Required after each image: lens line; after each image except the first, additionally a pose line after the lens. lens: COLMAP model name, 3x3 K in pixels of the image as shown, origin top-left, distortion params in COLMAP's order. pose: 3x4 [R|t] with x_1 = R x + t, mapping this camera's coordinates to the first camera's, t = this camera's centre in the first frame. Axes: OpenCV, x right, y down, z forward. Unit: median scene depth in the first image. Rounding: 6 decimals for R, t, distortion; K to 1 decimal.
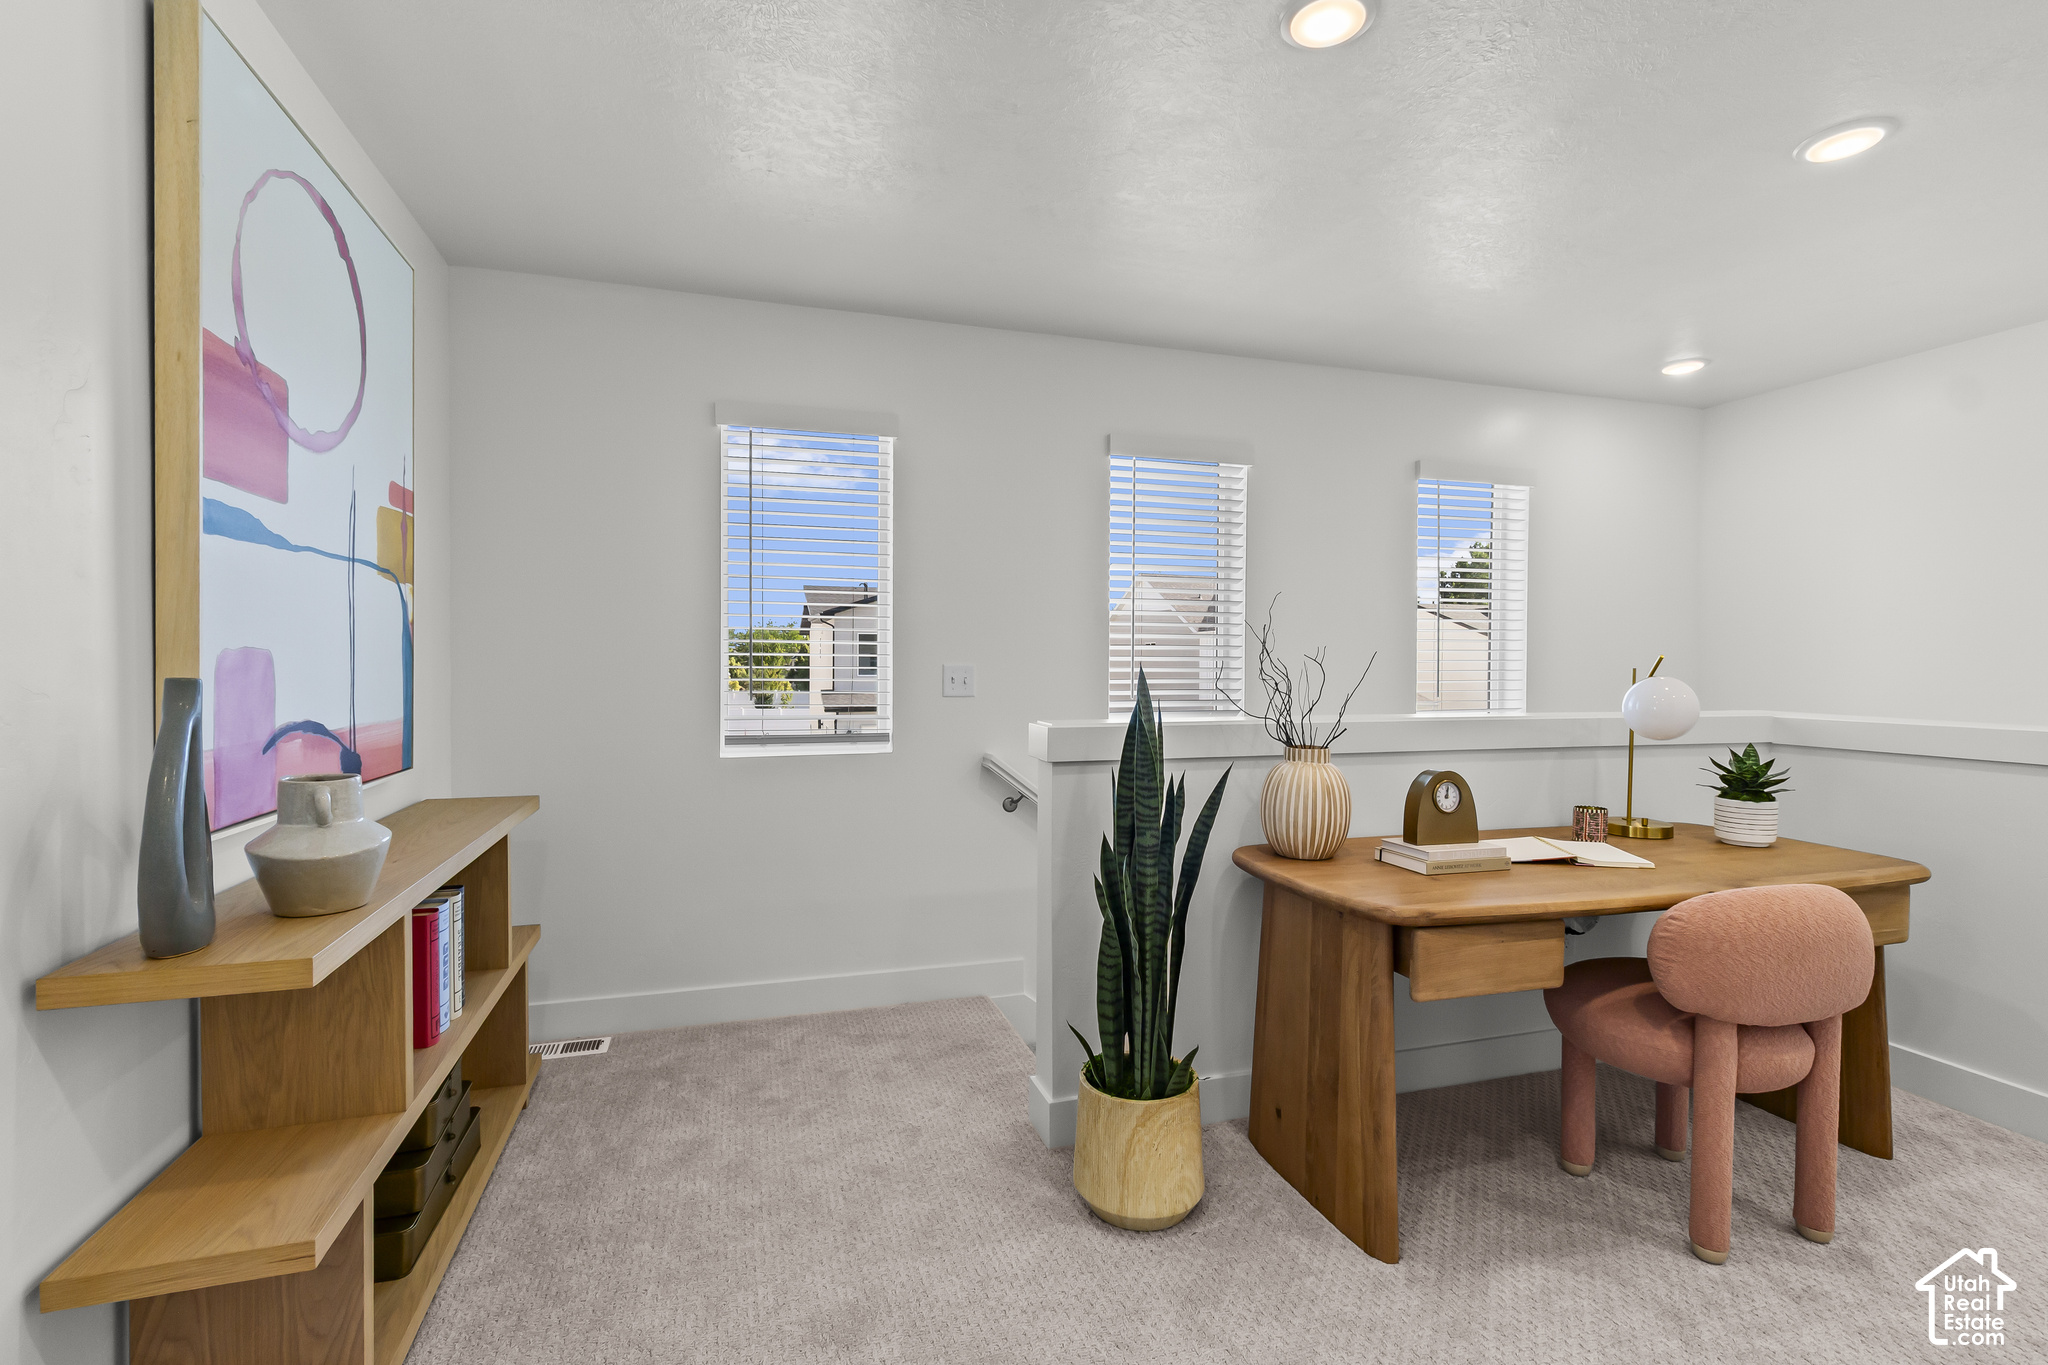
lens RADIAL K [[958.7, 0, 1018.7], [0, 958.7, 691.4], [0, 0, 1]] dist [0.001614, 0.000310]
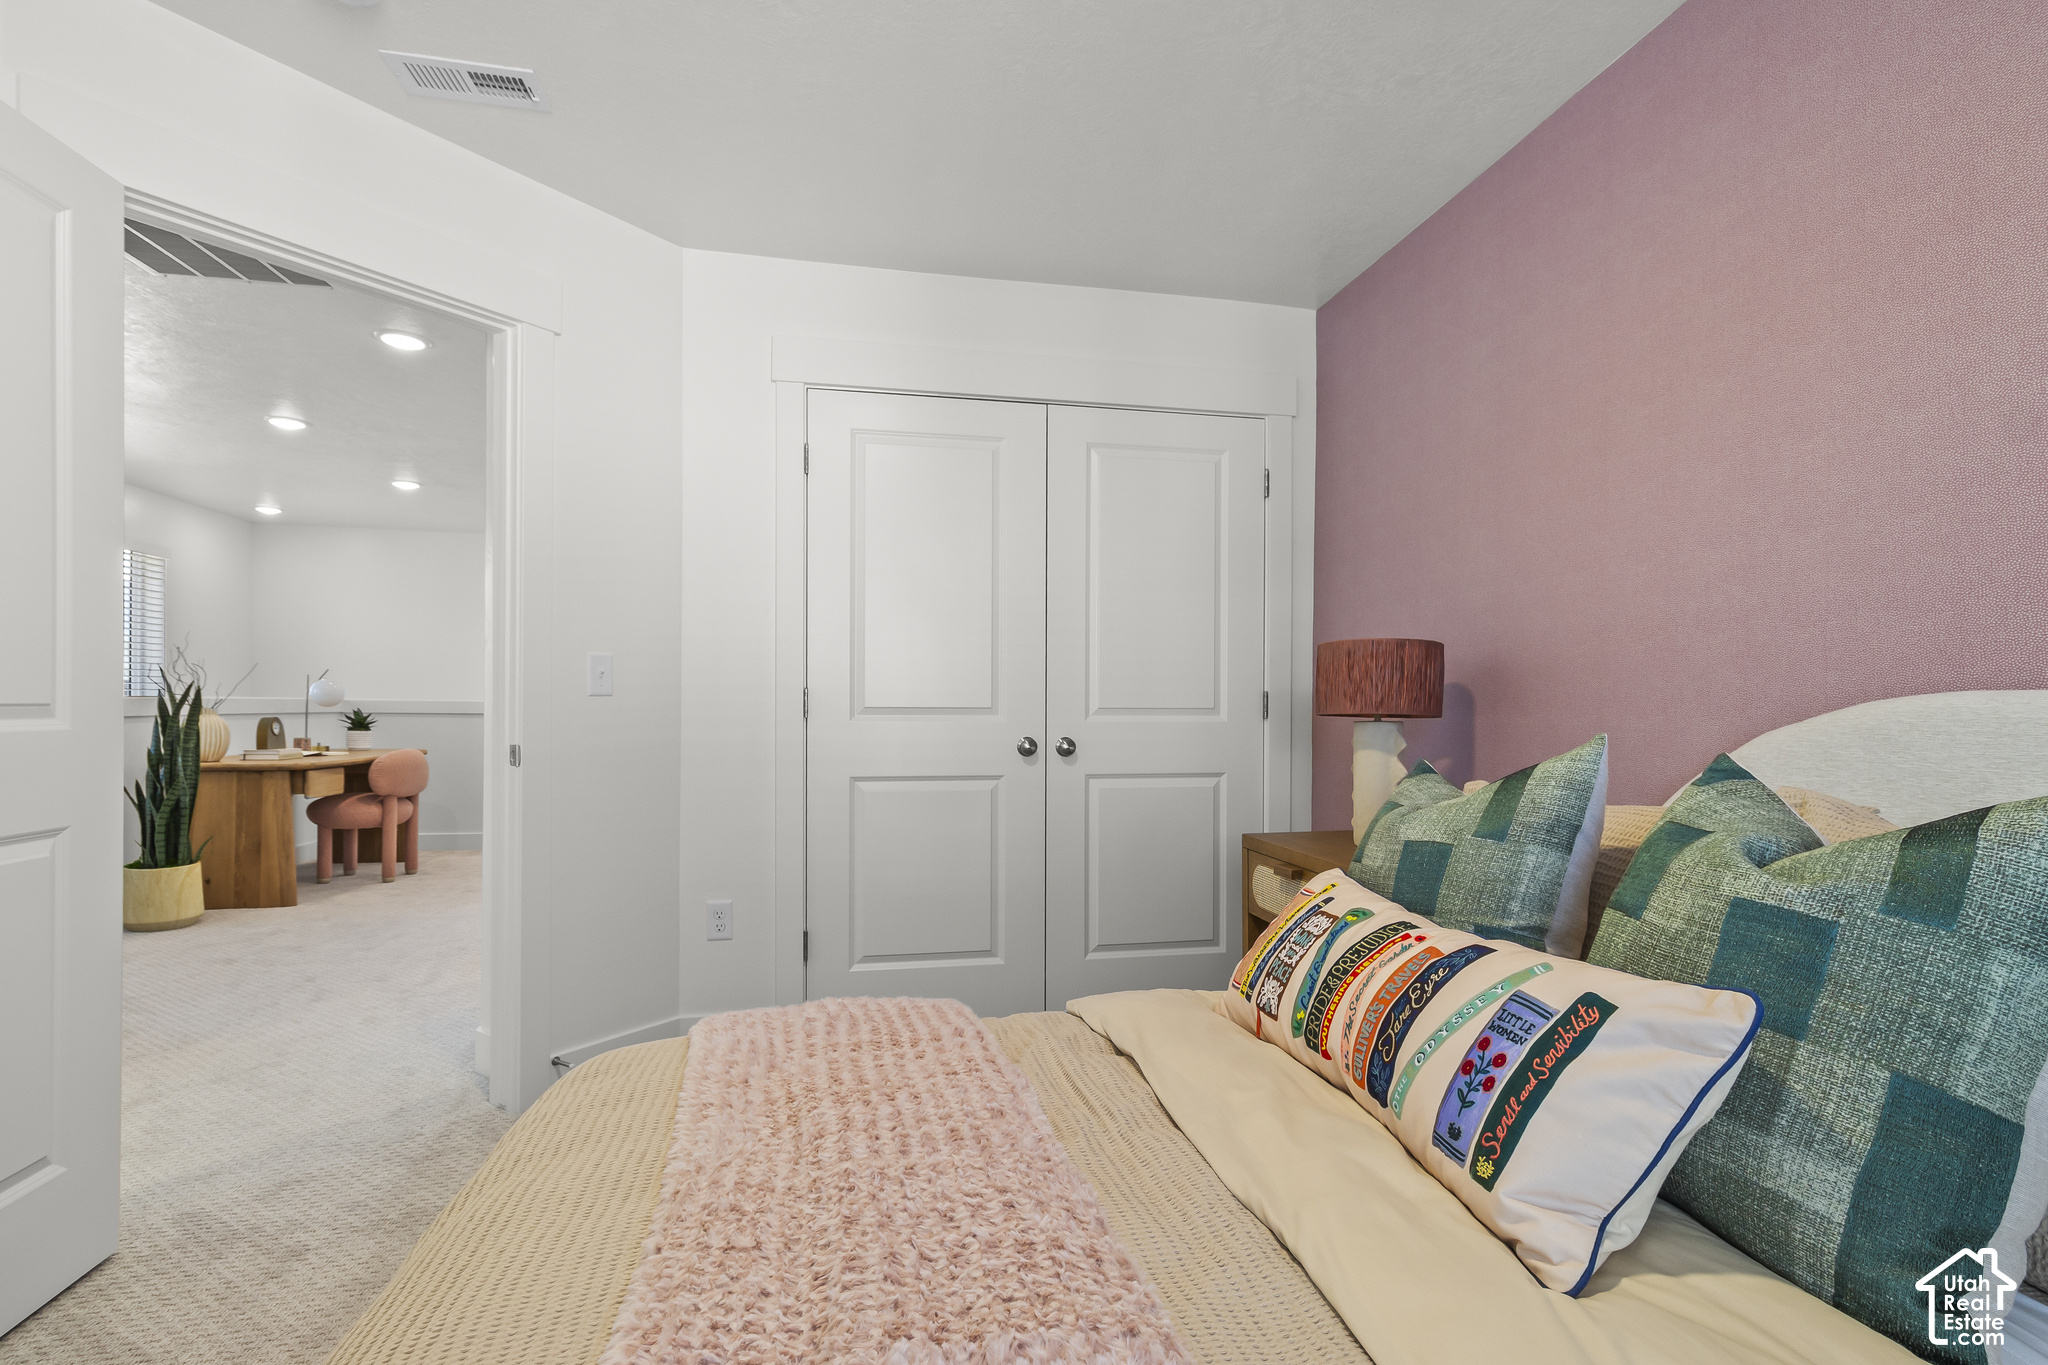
lens RADIAL K [[958.7, 0, 1018.7], [0, 958.7, 691.4], [0, 0, 1]] dist [0.001614, 0.000310]
pose [[0.084146, 0.015443, 0.996334, -1.828923], [0.006340, 0.999851, -0.016033, 0.078571], [-0.996433, 0.007666, 0.084036, -1.029630]]
